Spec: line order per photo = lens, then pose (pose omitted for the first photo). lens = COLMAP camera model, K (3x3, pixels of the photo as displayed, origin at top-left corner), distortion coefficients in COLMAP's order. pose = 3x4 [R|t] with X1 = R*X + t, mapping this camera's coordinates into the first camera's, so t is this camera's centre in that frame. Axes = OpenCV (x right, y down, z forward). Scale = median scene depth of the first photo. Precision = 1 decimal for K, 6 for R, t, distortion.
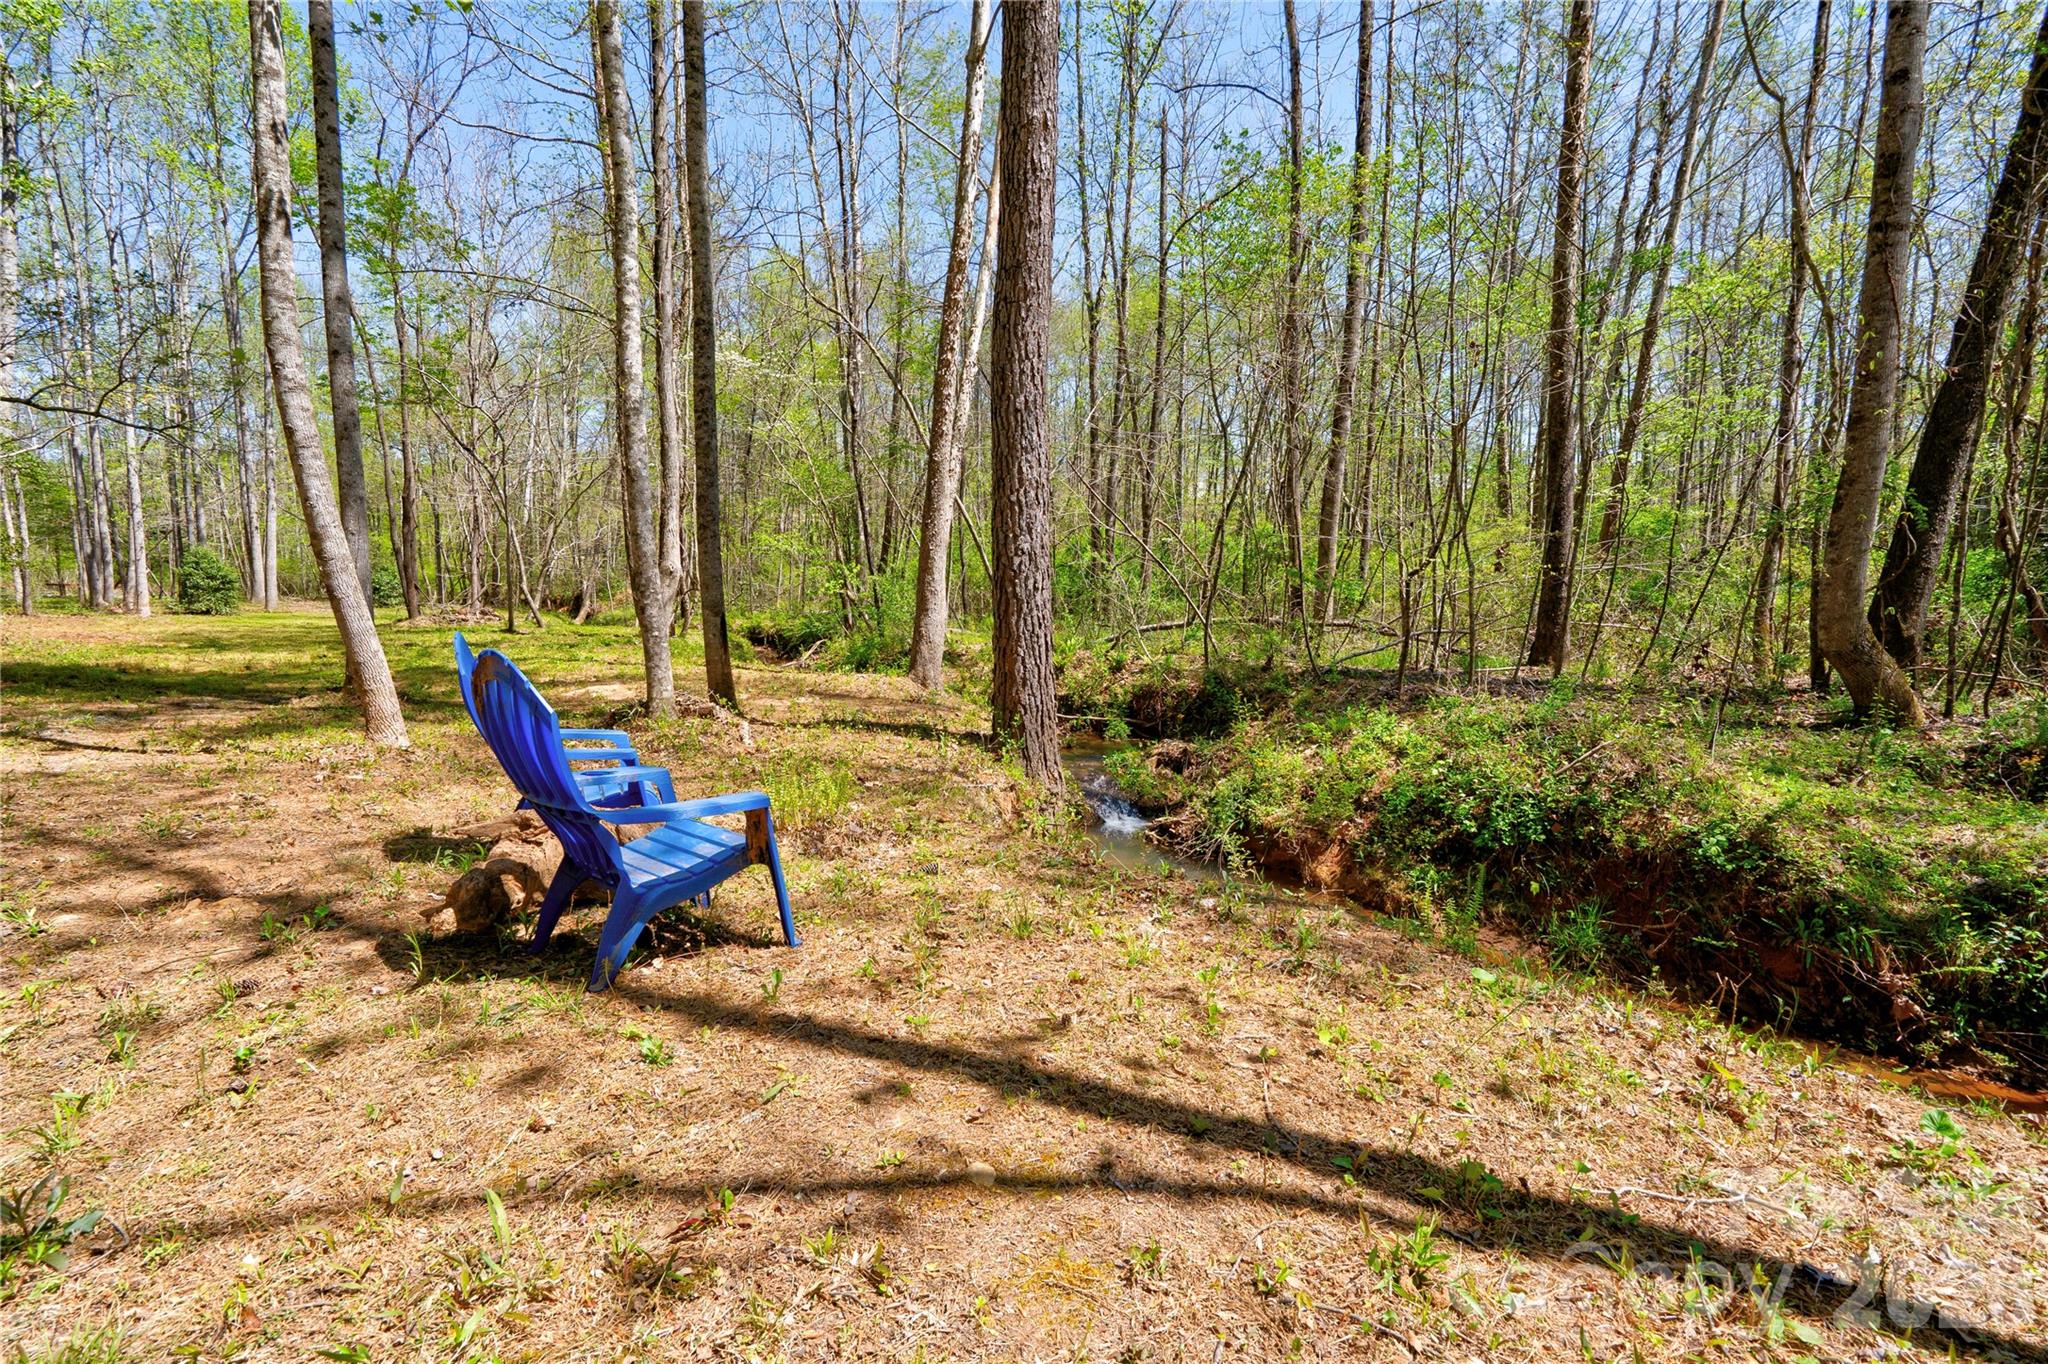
lens RADIAL K [[931.4, 0, 1029.1], [0, 931.4, 681.4], [0, 0, 1]] dist [0.018971, 0.000841]
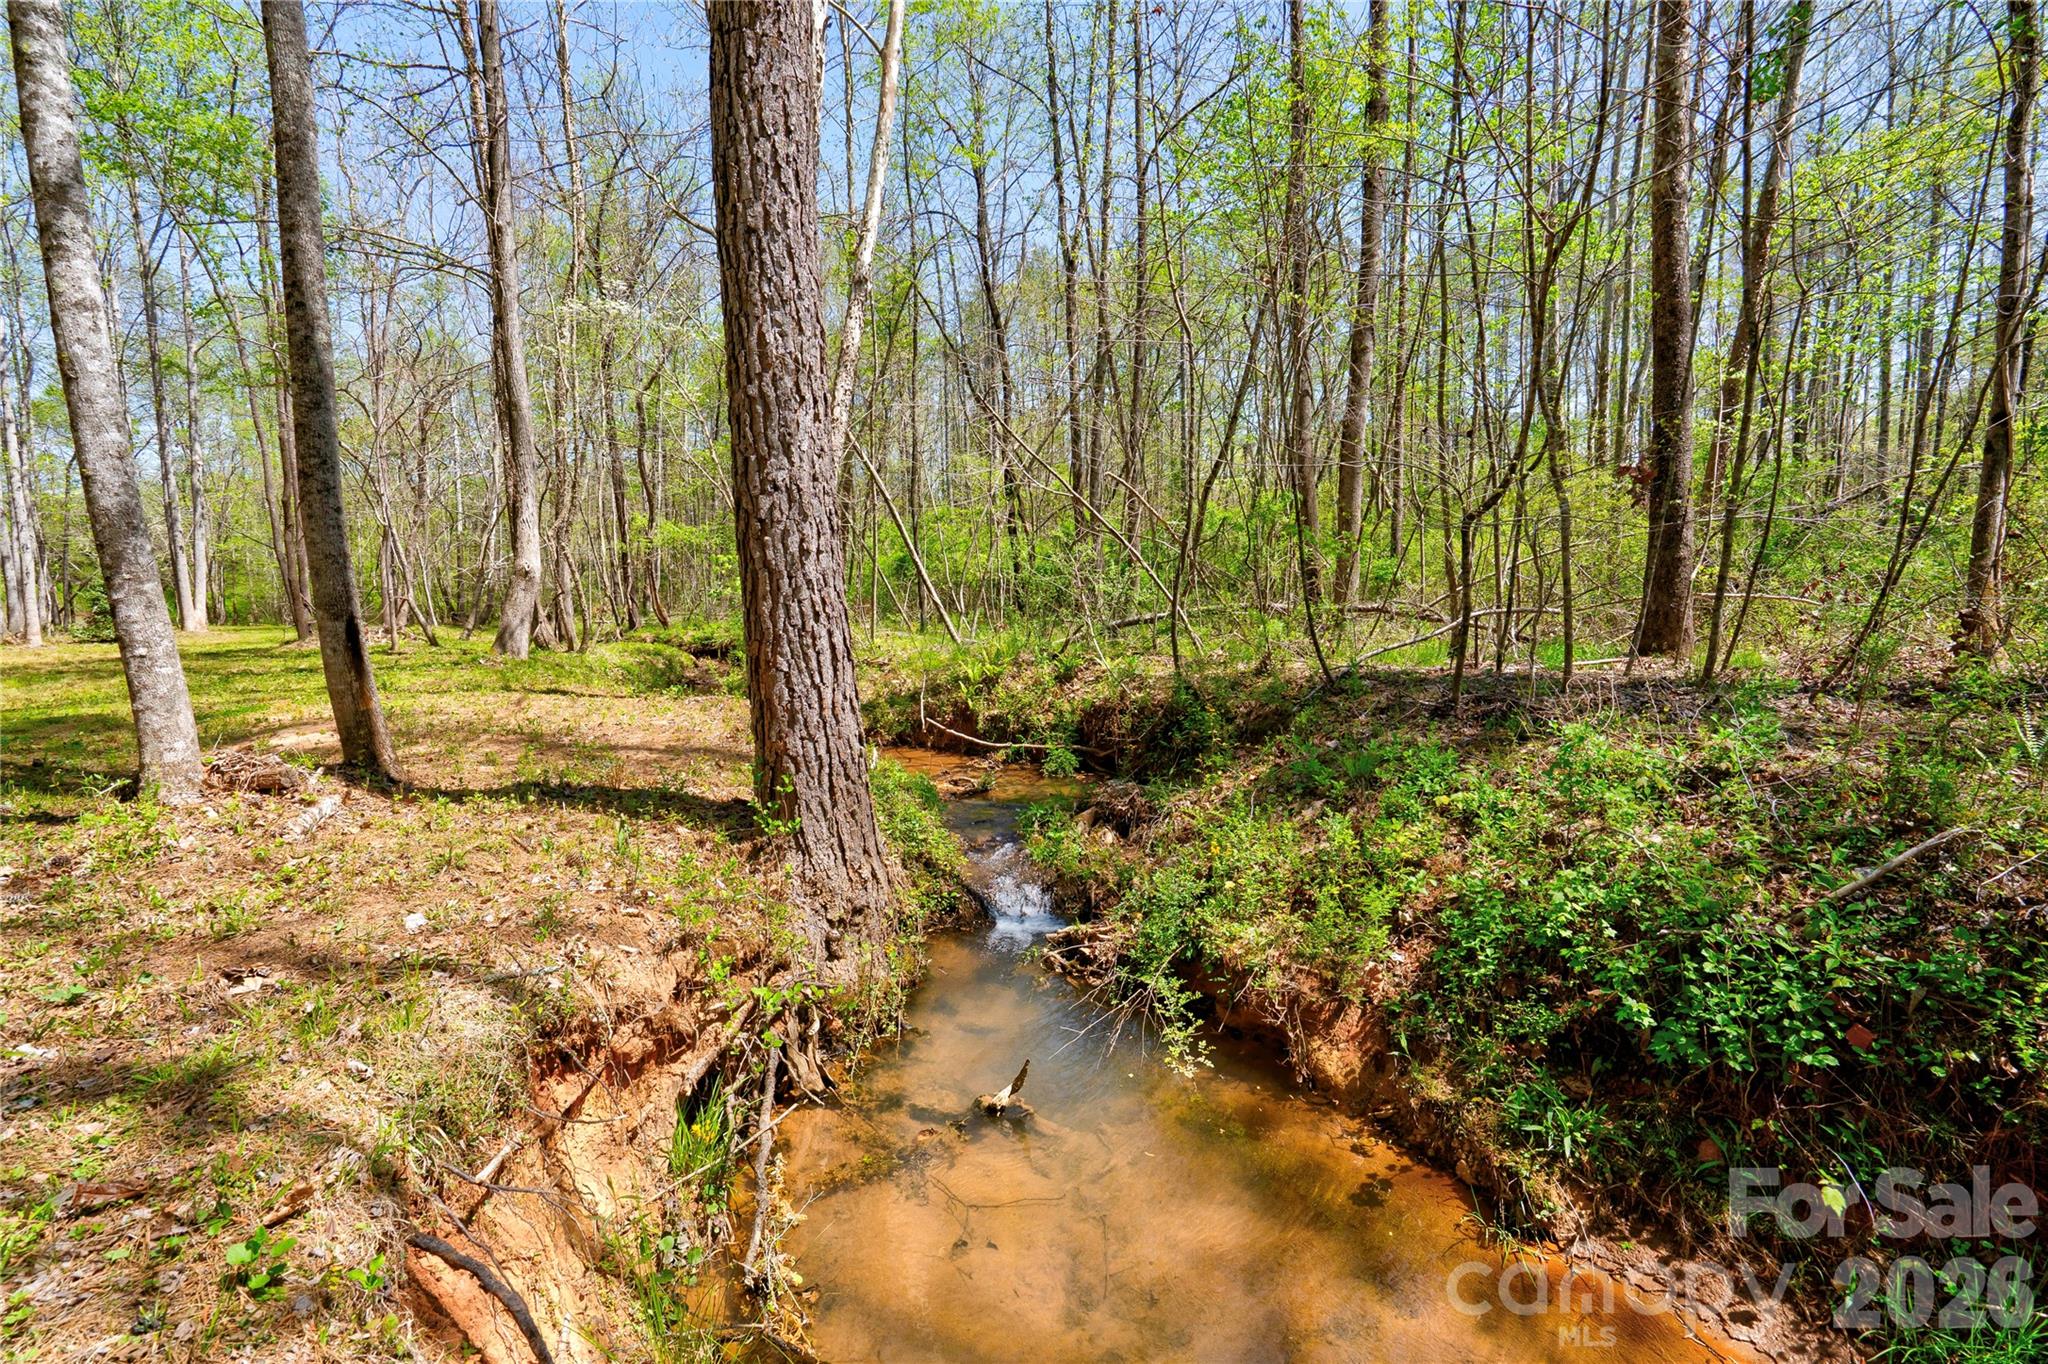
lens RADIAL K [[931.4, 0, 1019.4], [0, 931.4, 683.1], [0, 0, 1]] dist [0.018971, 0.000841]
pose [[0.998455, -0.029553, -0.047057, 0.160054], [0.029474, 0.999563, -0.002364, -0.014484], [0.047106, 0.000974, 0.998889, 0.434993]]
